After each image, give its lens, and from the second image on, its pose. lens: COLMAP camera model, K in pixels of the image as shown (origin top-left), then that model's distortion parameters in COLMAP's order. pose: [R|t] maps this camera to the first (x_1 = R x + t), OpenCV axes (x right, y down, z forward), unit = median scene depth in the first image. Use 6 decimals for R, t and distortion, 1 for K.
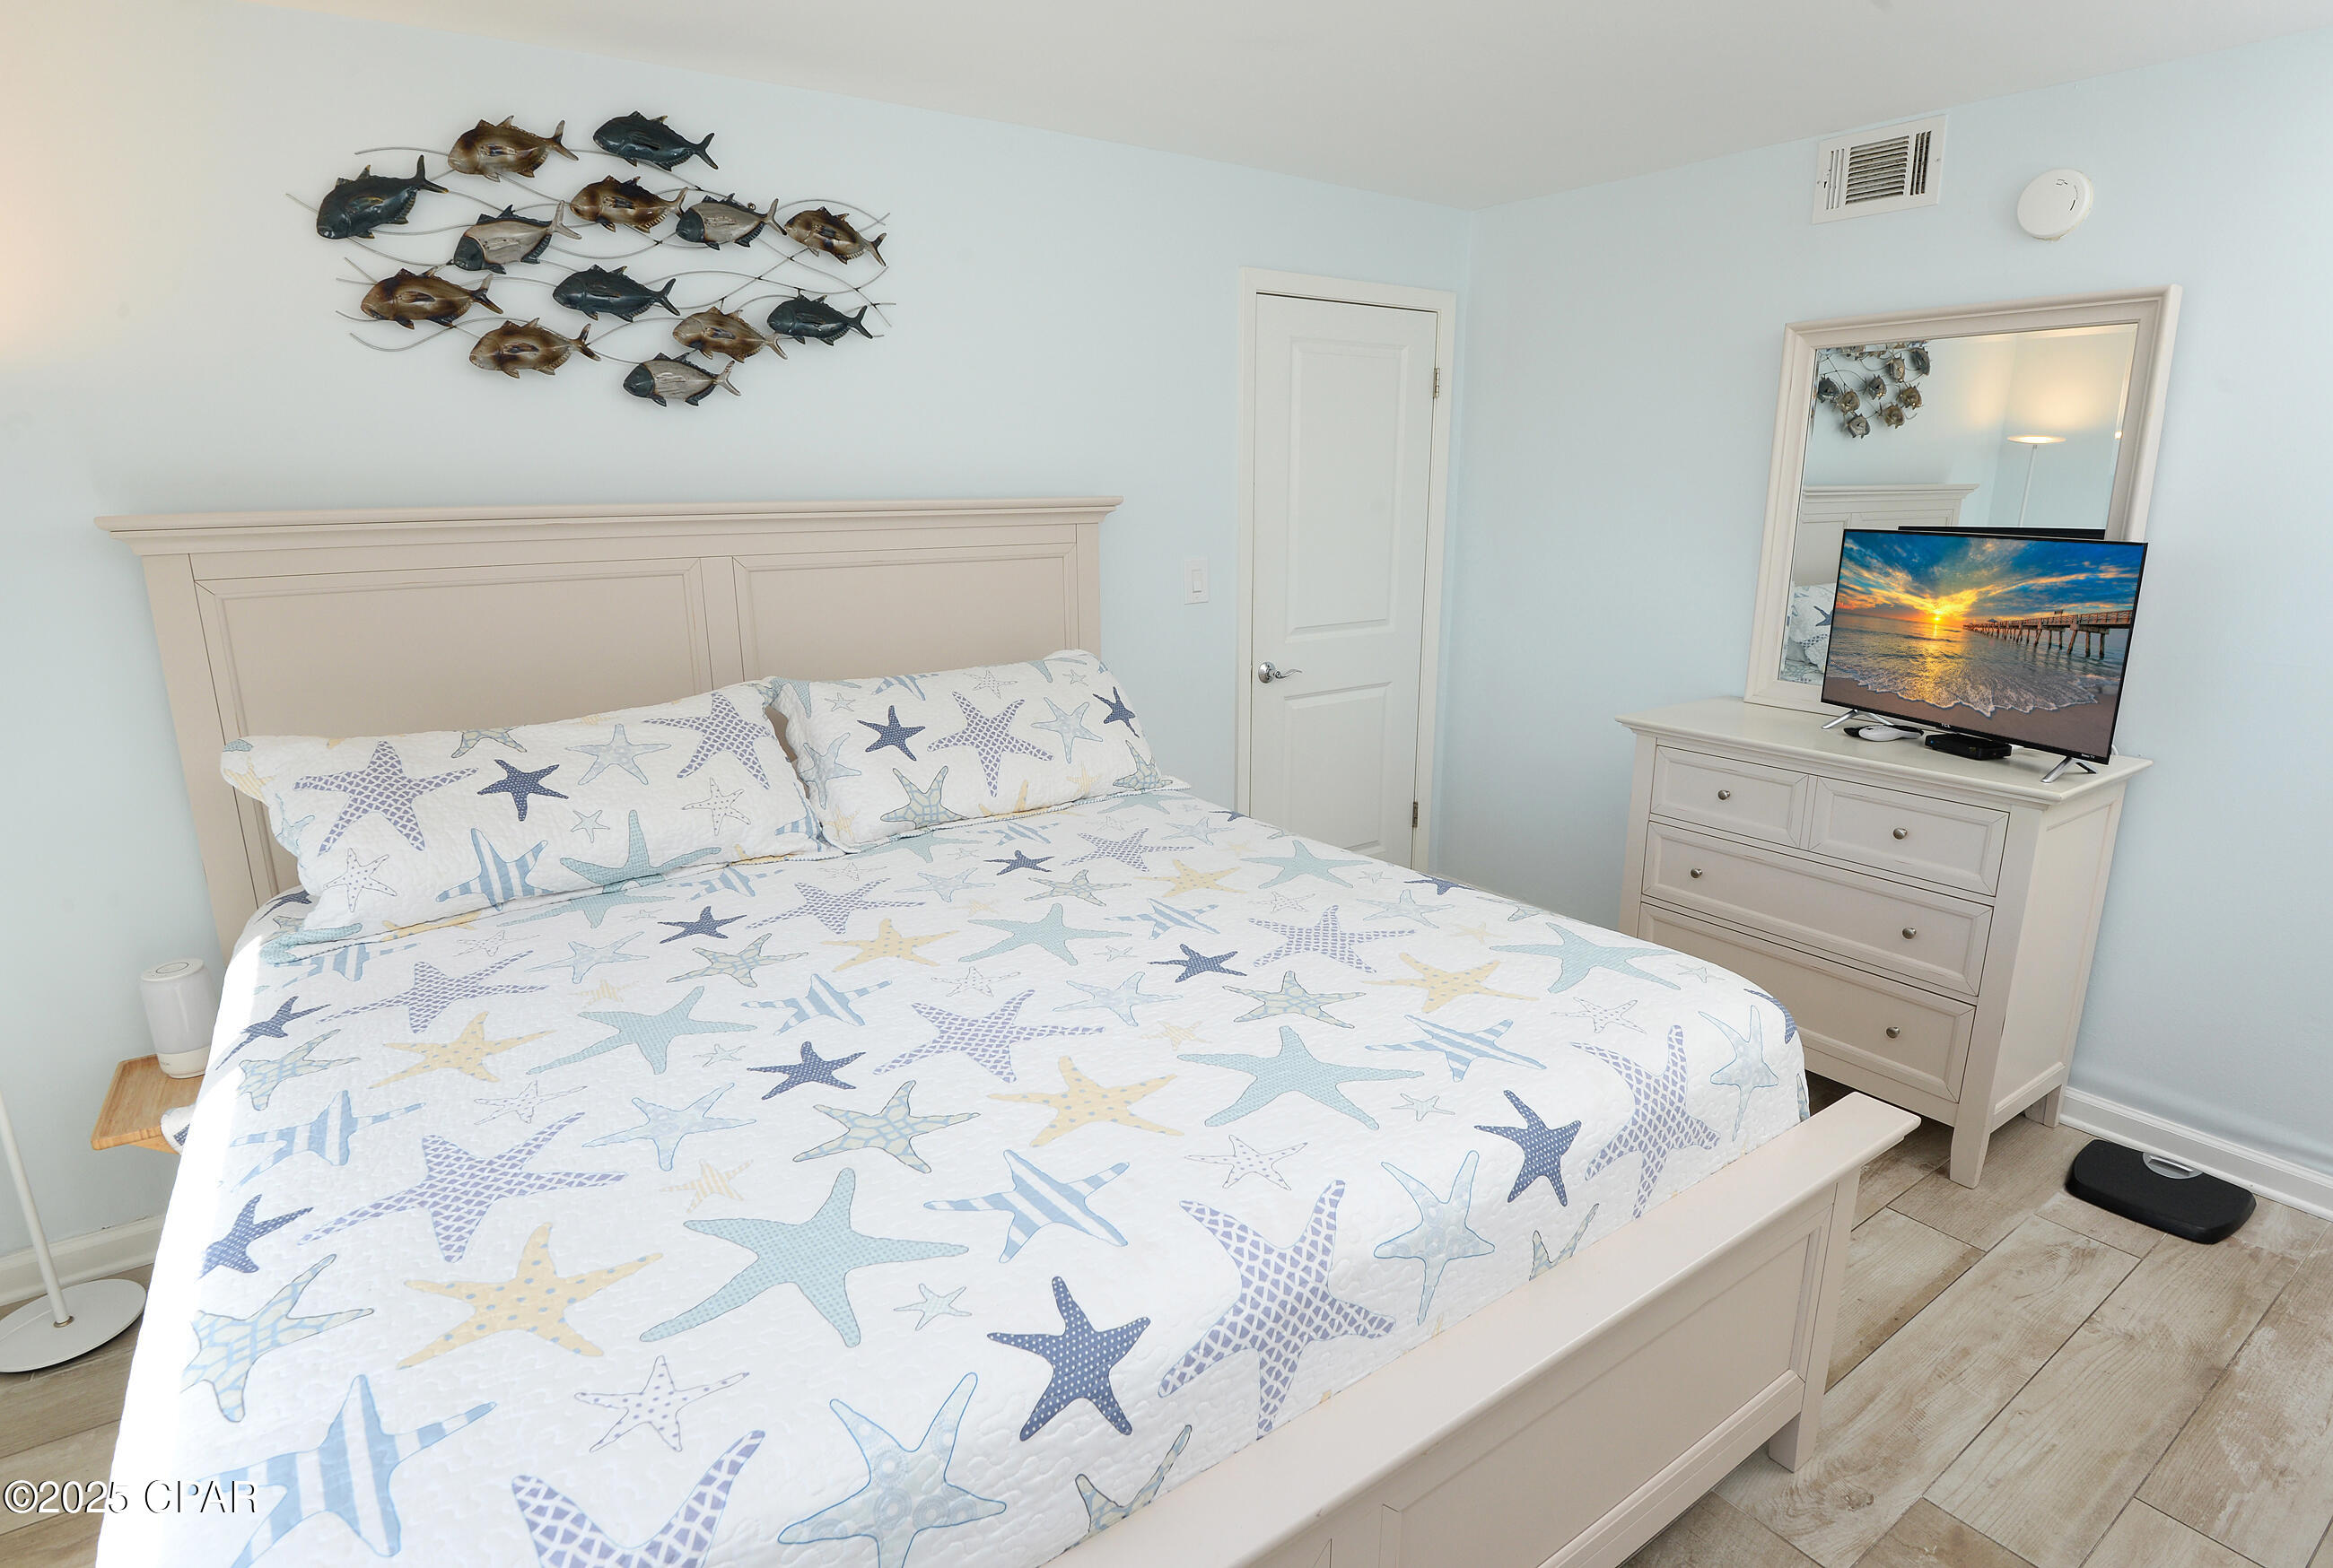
lens RADIAL K [[1173.8, 0, 1166.5], [0, 1173.8, 784.0], [0, 0, 1]] dist [-0.022604, -0.001378]
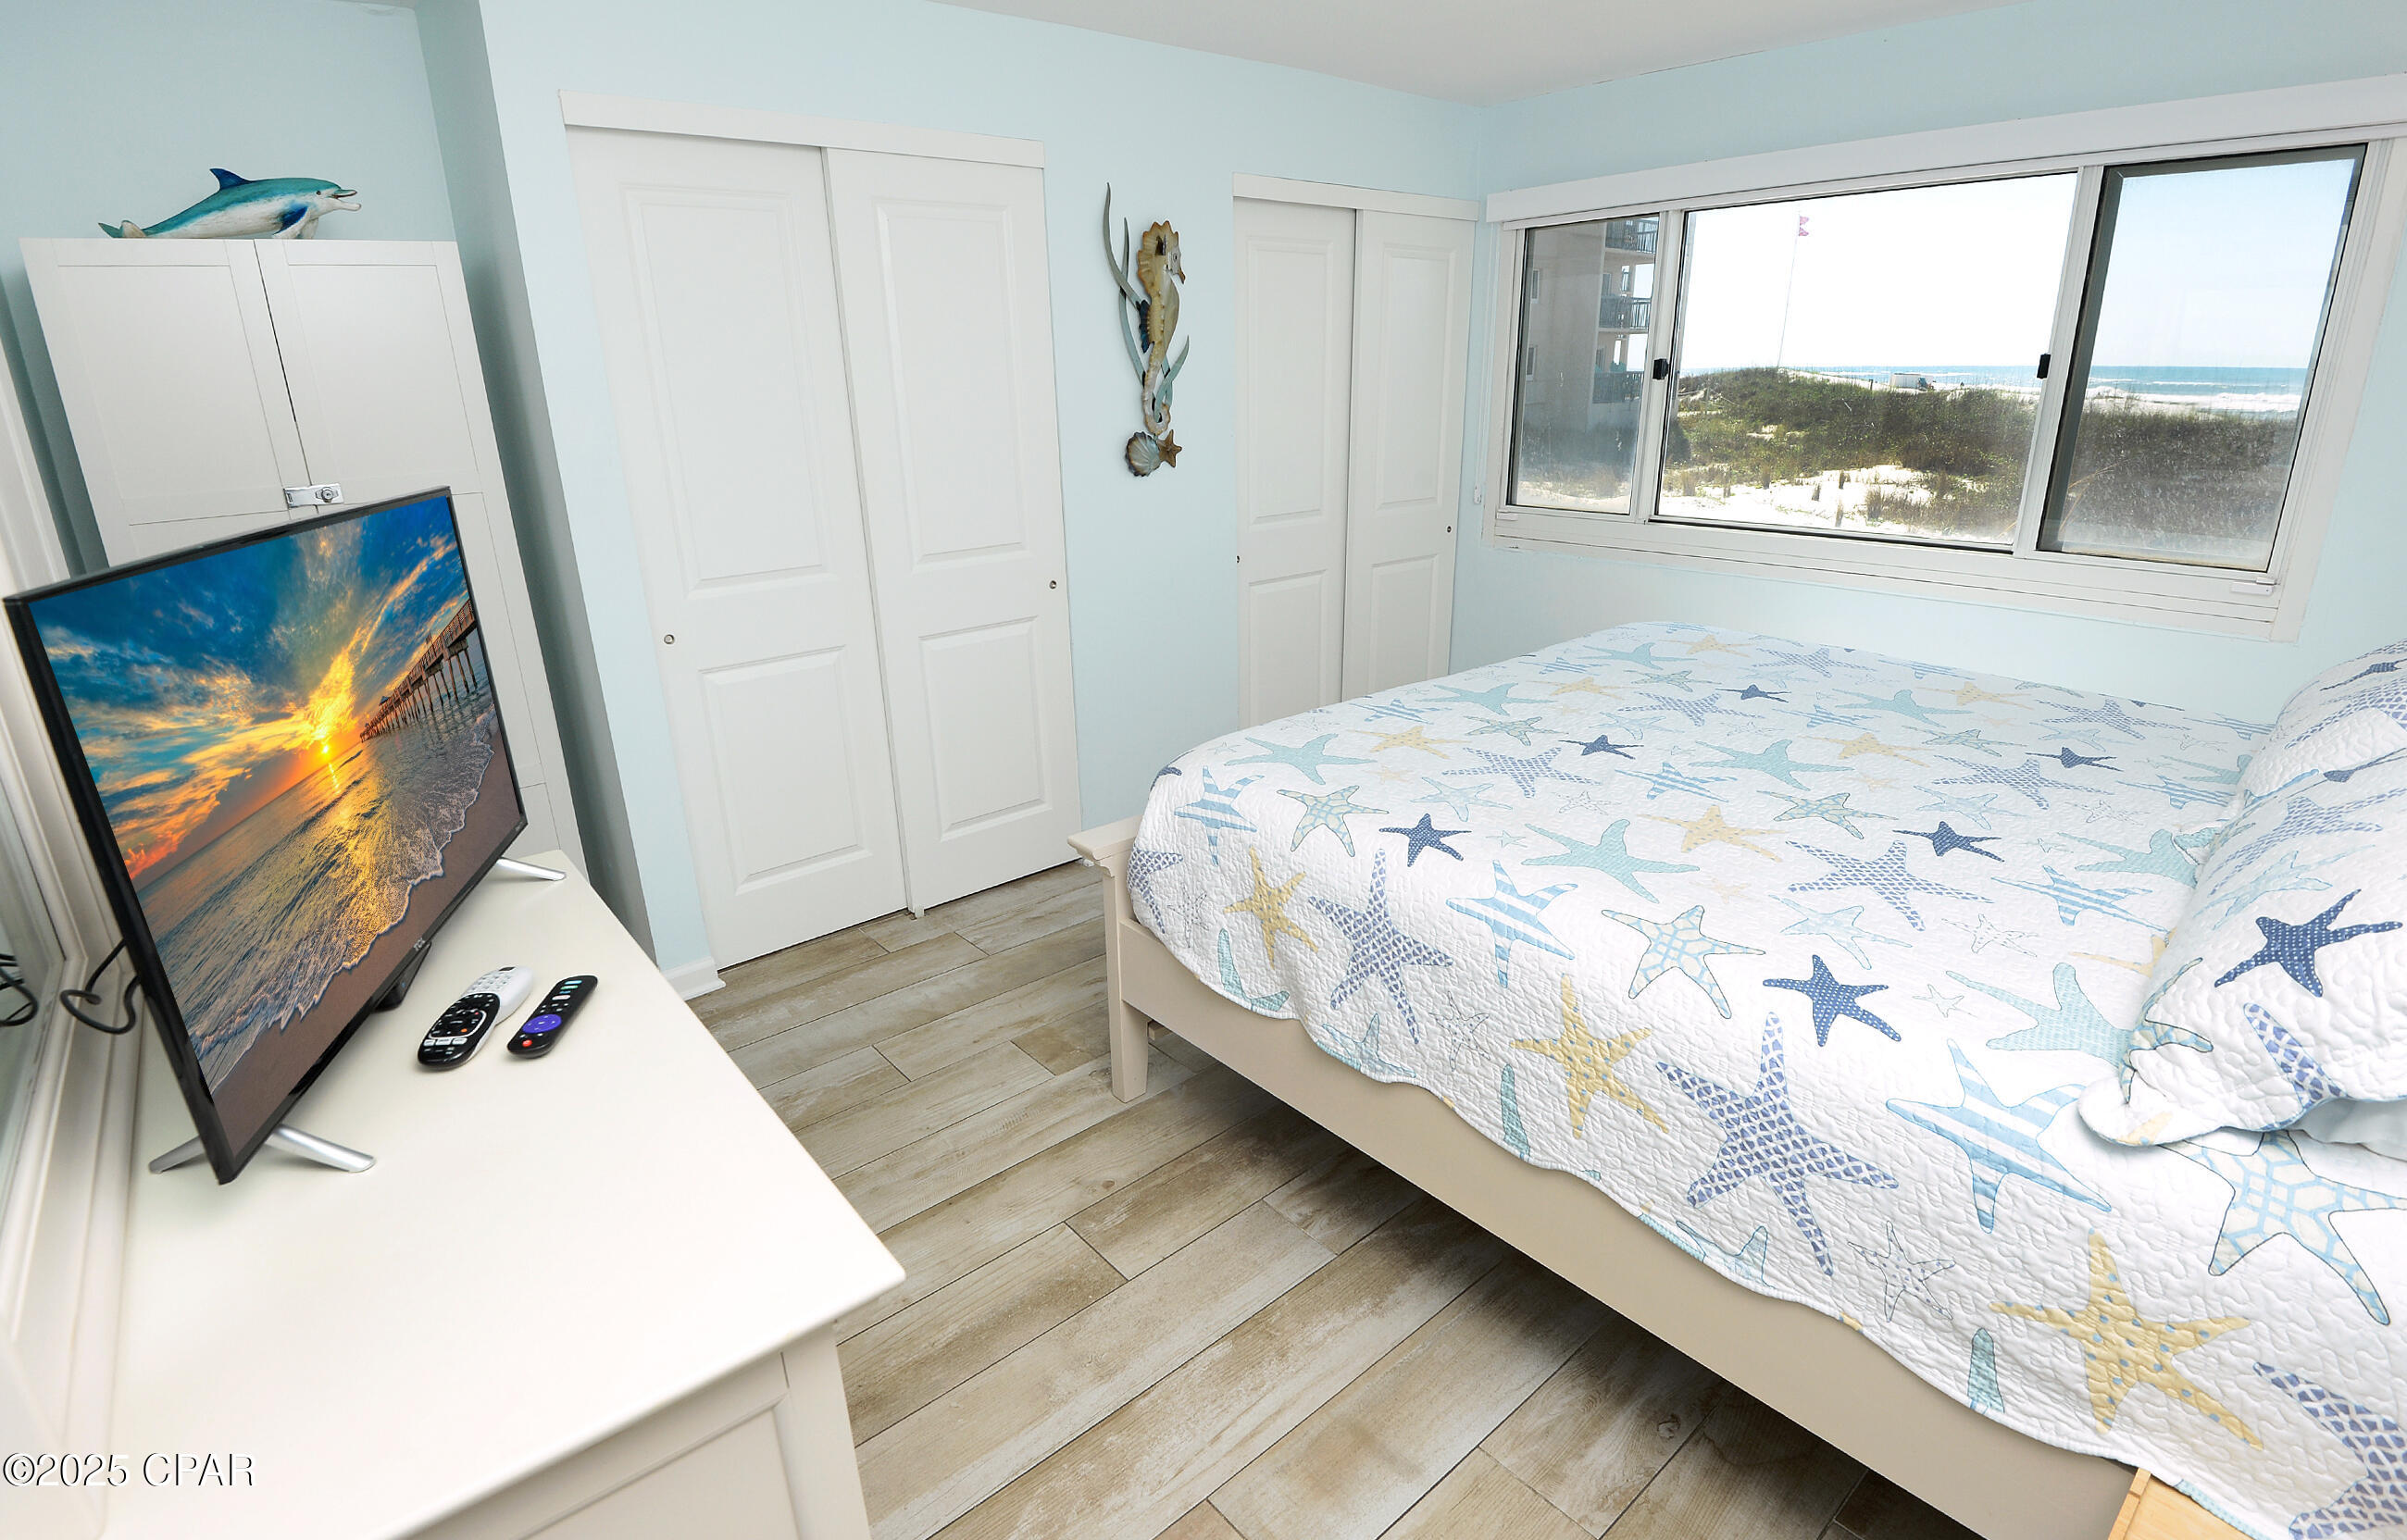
lens RADIAL K [[1150.8, 0, 1206.0], [0, 1150.8, 731.4], [0, 0, 1]] dist [-0.066077, 0.081913]
pose [[-0.993998, 0.060749, -0.090977, 0.422974], [0.004989, 0.855943, 0.517046, -0.378429], [0.109281, 0.513489, -0.851109, 1.476786]]
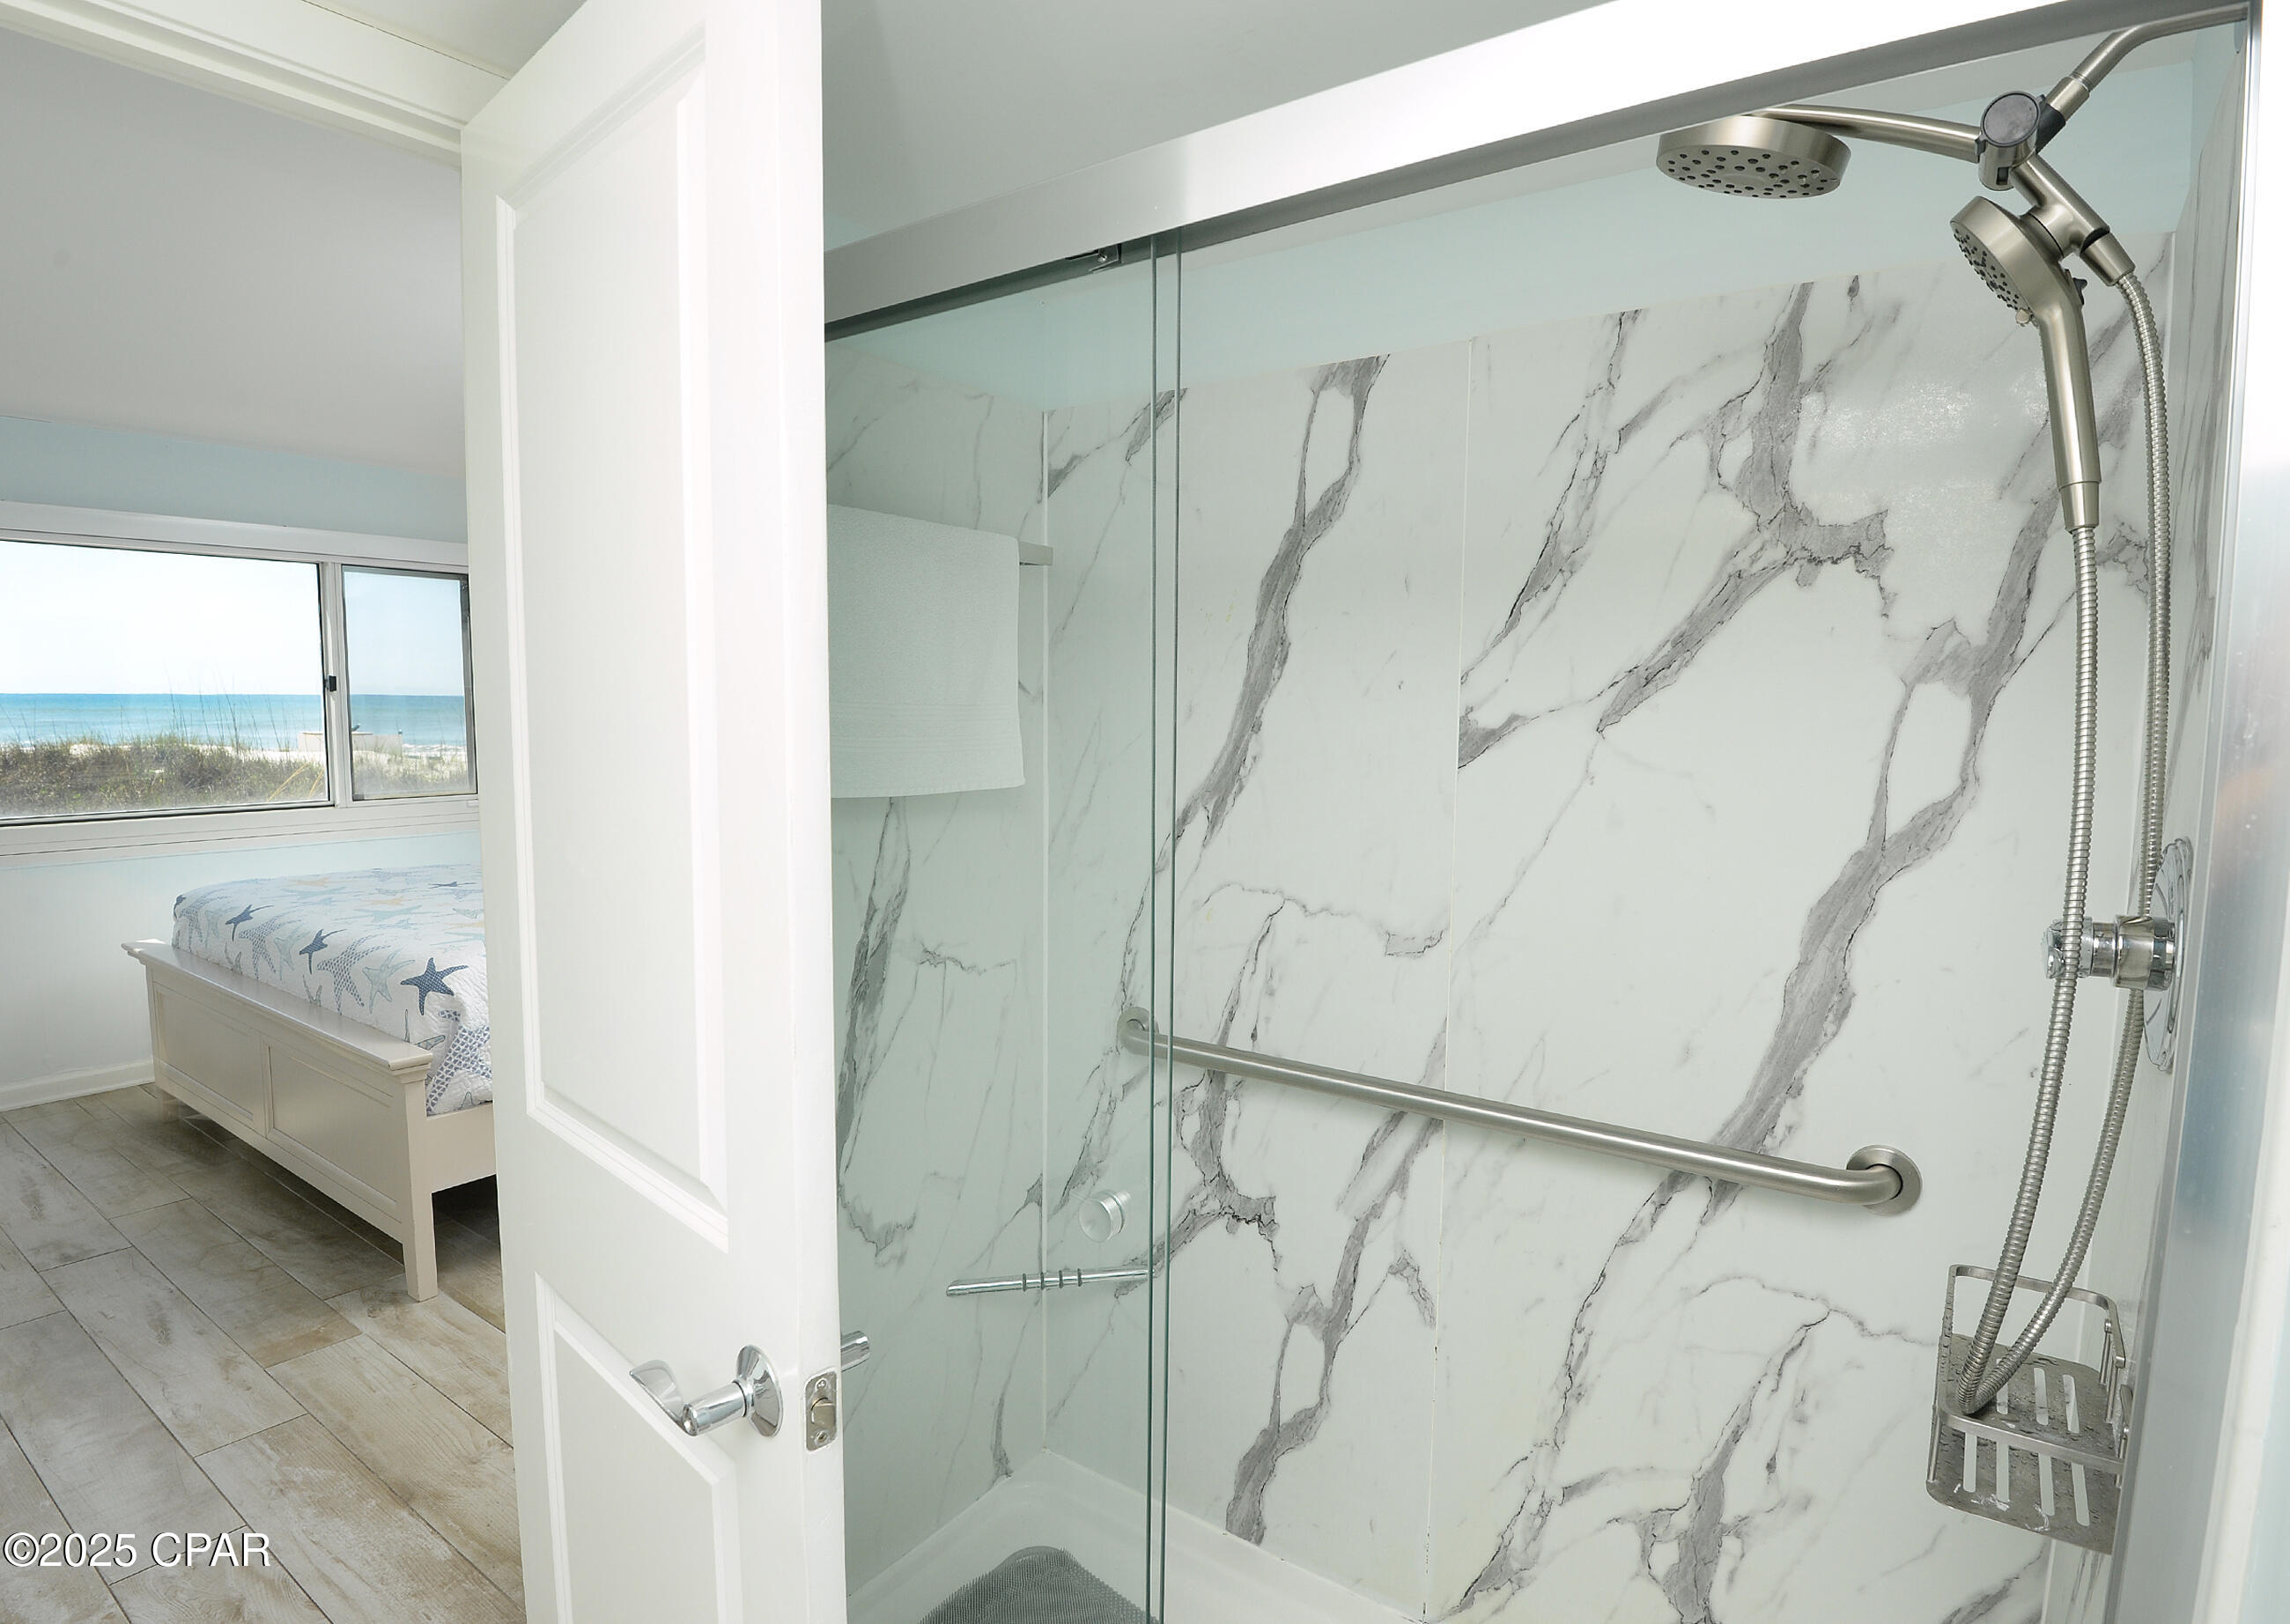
lens RADIAL K [[1184.0, 0, 1145.0], [0, 1184.0, 812.0], [0, 0, 1]] dist [-0.000070, -0.018251]
pose [[0.326868, 0.106126, -0.939092, 1.694492], [-0.244649, 0.969305, 0.024386, -0.231936], [0.912855, 0.221777, 0.342799, 0.905803]]
